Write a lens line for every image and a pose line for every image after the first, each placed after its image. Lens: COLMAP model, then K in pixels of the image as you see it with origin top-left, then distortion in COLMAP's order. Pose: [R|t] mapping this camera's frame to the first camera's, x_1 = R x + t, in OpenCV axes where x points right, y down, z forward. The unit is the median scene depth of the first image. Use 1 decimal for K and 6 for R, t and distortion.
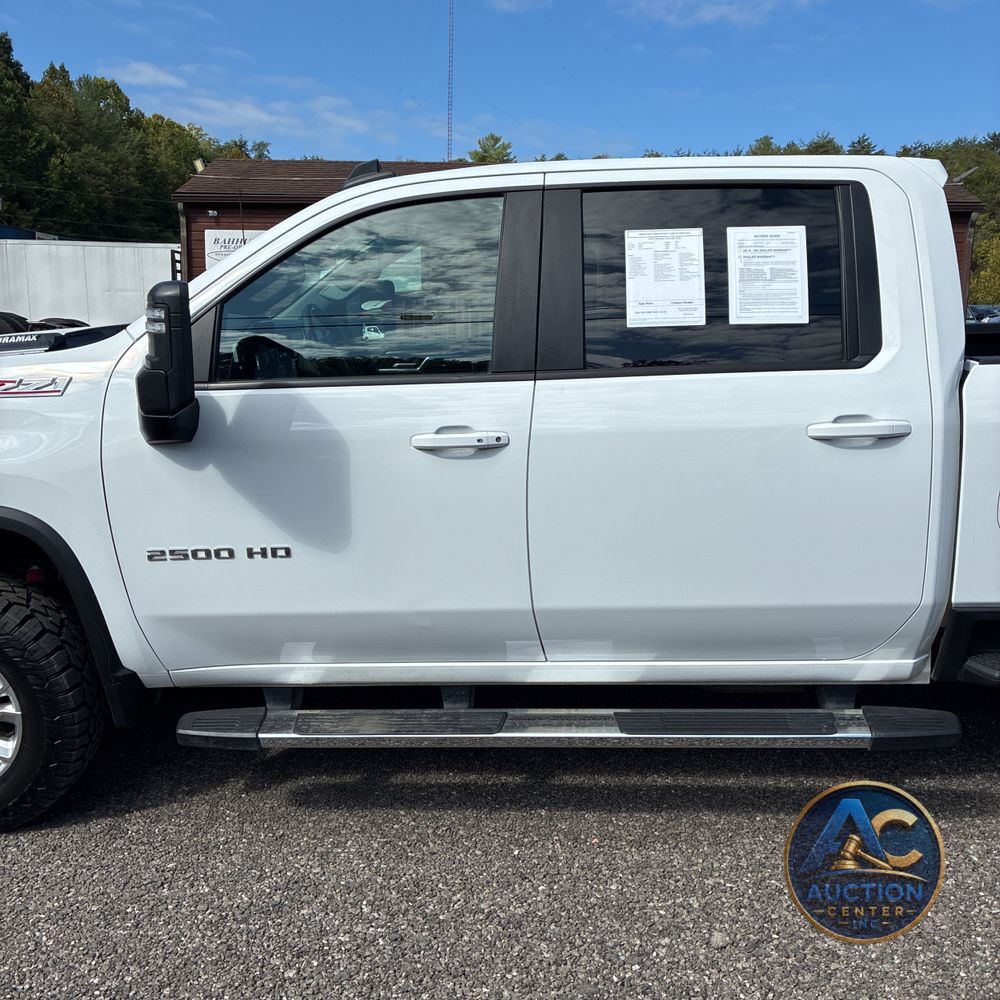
lens RADIAL K [[1055.1, 0, 493.0], [0, 1055.1, 497.6], [0, 0, 1]] dist [0.033959, 0.012867]
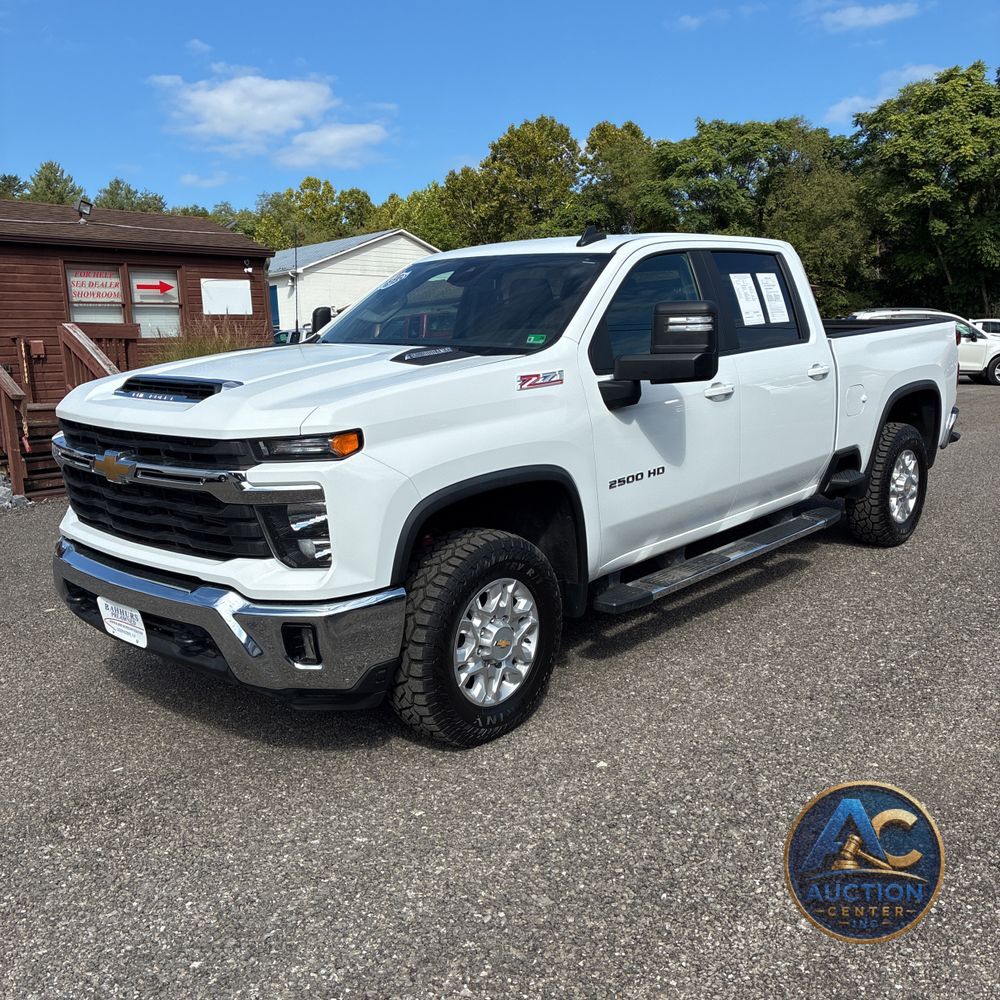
lens RADIAL K [[1072.6, 0, 501.1], [0, 1072.6, 498.6], [0, 0, 1]] dist [0.122933, -0.337061]
pose [[0.613152, -0.144555, 0.776626, -1.612922], [0.174697, 0.983586, 0.045152, -0.022218], [-0.770406, 0.107989, 0.628342, 0.162773]]
